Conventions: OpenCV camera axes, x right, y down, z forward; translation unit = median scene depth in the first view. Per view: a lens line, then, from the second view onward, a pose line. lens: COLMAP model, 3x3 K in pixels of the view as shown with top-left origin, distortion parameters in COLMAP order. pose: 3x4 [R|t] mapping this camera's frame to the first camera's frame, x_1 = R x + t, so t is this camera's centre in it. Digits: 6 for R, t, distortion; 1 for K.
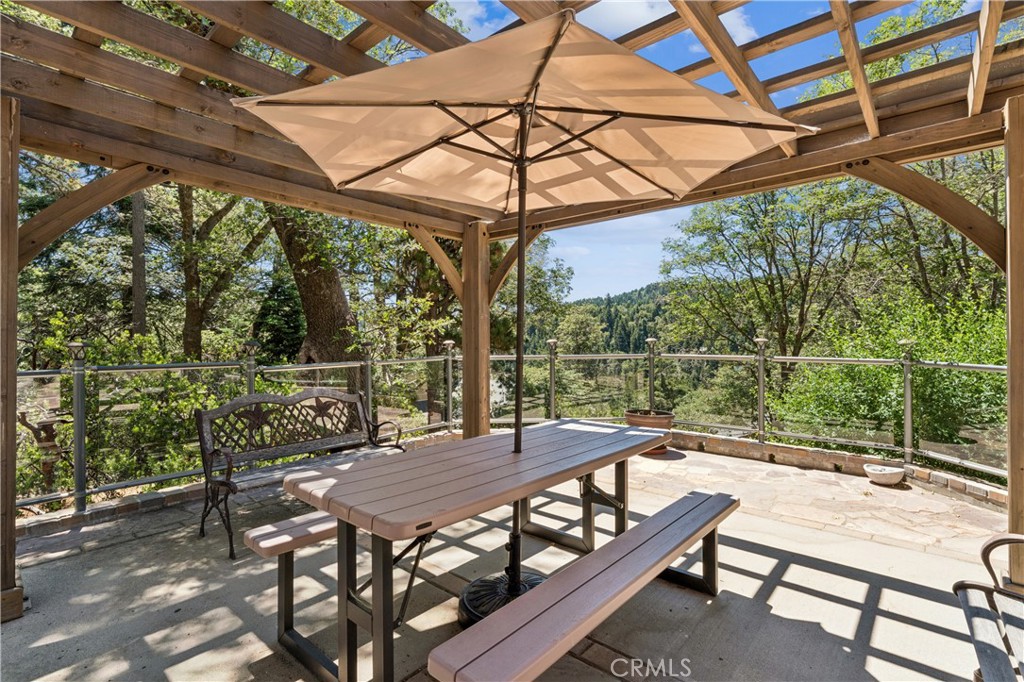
lens RADIAL K [[477.0, 0, 513.2], [0, 477.0, 338.8], [0, 0, 1]] dist [-0.002077, 0.000343]
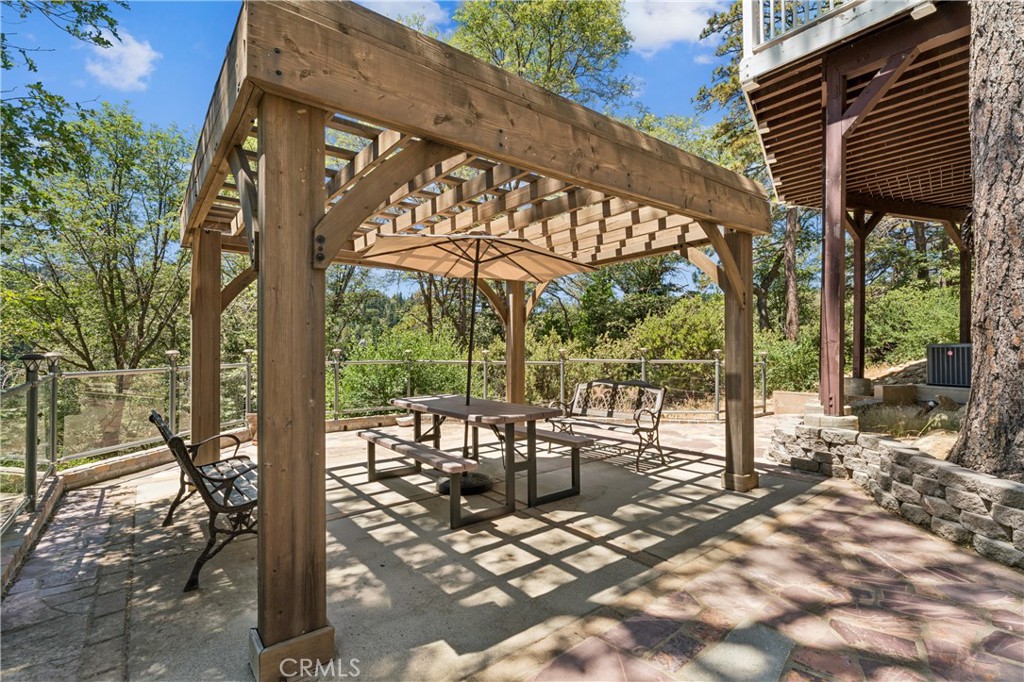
lens RADIAL K [[477.0, 0, 511.3], [0, 477.0, 344.8], [0, 0, 1]] dist [-0.002077, 0.000343]
pose [[0.194166, 0.009699, 0.980921, -0.358254], [0.007086, 0.999911, -0.011289, 0.003455], [-0.980943, 0.009143, 0.194080, 0.082764]]
